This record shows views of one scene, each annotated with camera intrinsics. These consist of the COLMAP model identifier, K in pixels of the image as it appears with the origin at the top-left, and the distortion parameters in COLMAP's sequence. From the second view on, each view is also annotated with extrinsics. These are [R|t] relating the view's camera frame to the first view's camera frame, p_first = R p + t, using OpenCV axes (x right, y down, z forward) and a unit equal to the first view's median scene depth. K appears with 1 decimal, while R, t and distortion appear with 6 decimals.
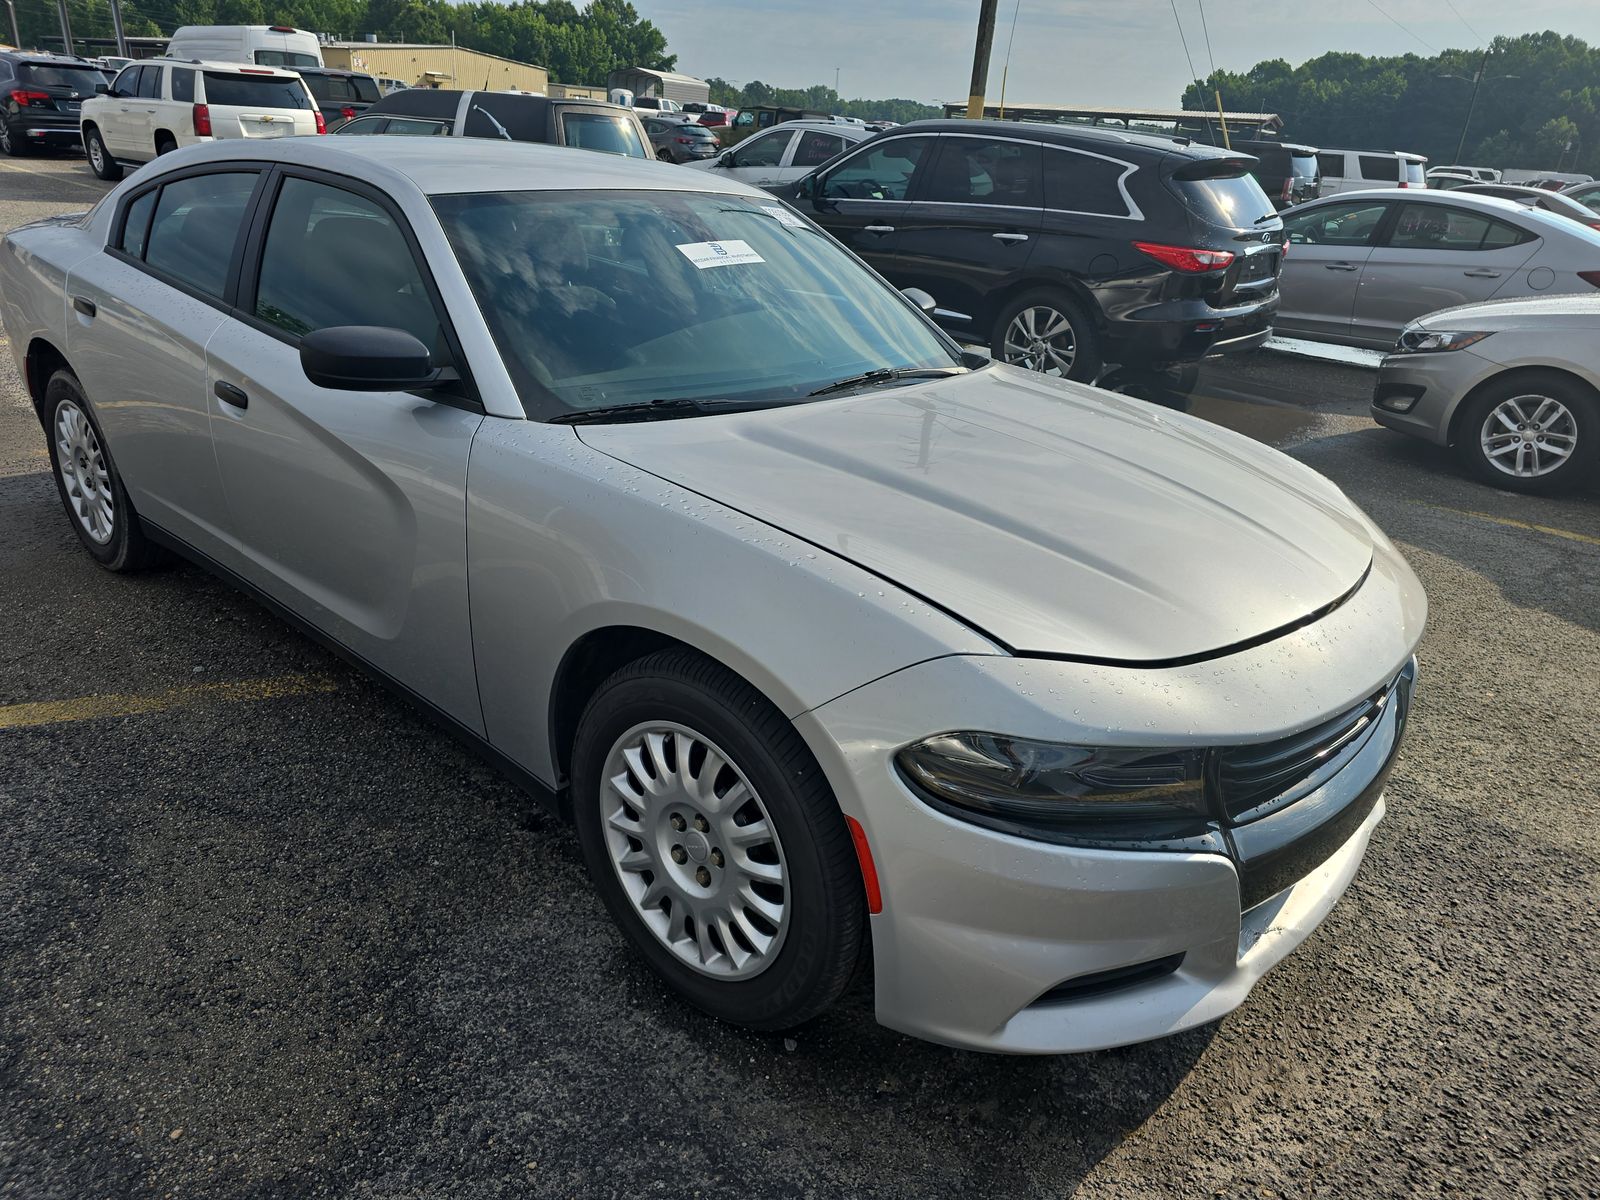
lens RADIAL K [[1078.2, 0, 814.5], [0, 1078.2, 633.0], [0, 0, 1]] dist [0.018249, -0.014903]
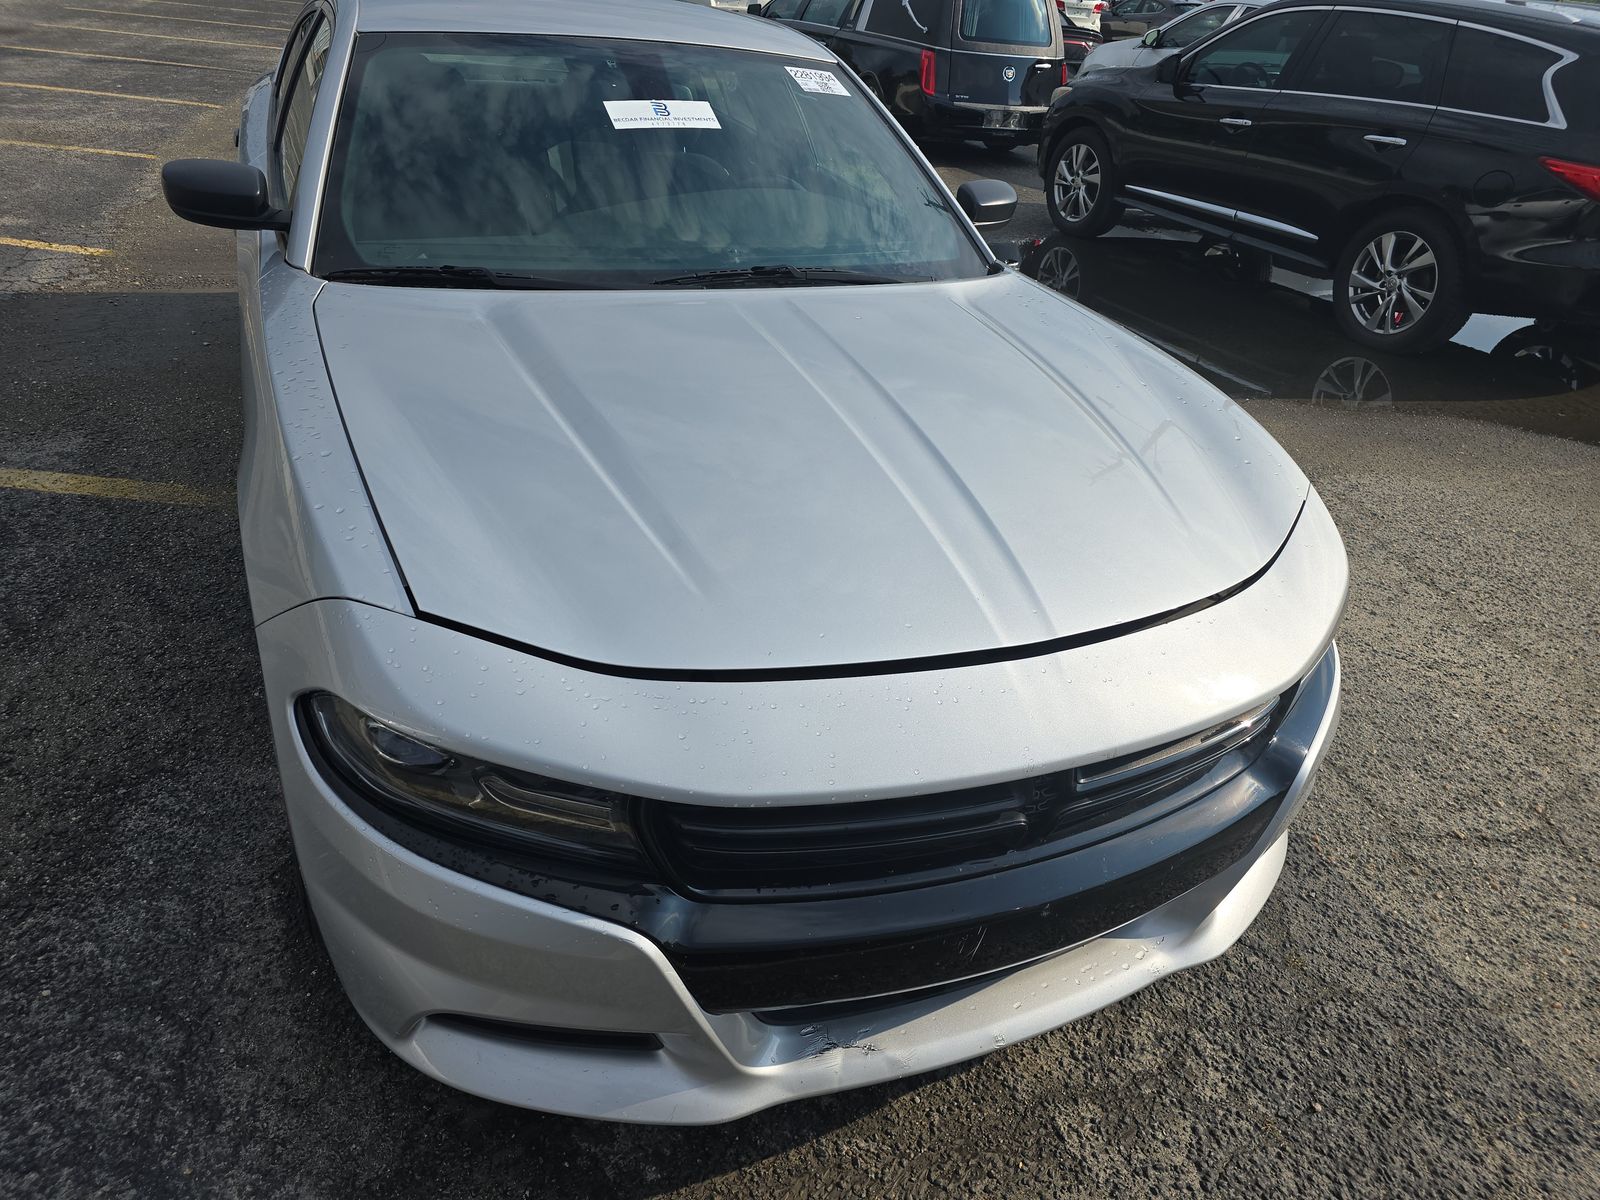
lens RADIAL K [[1078.2, 0, 800.7], [0, 1078.2, 615.4], [0, 0, 1]] dist [0.018249, -0.014903]
pose [[0.905009, 0.224015, -0.361630, 0.456236], [-0.196161, 0.974096, 0.112504, -0.077030], [0.377465, -0.030879, 0.925509, 0.218653]]
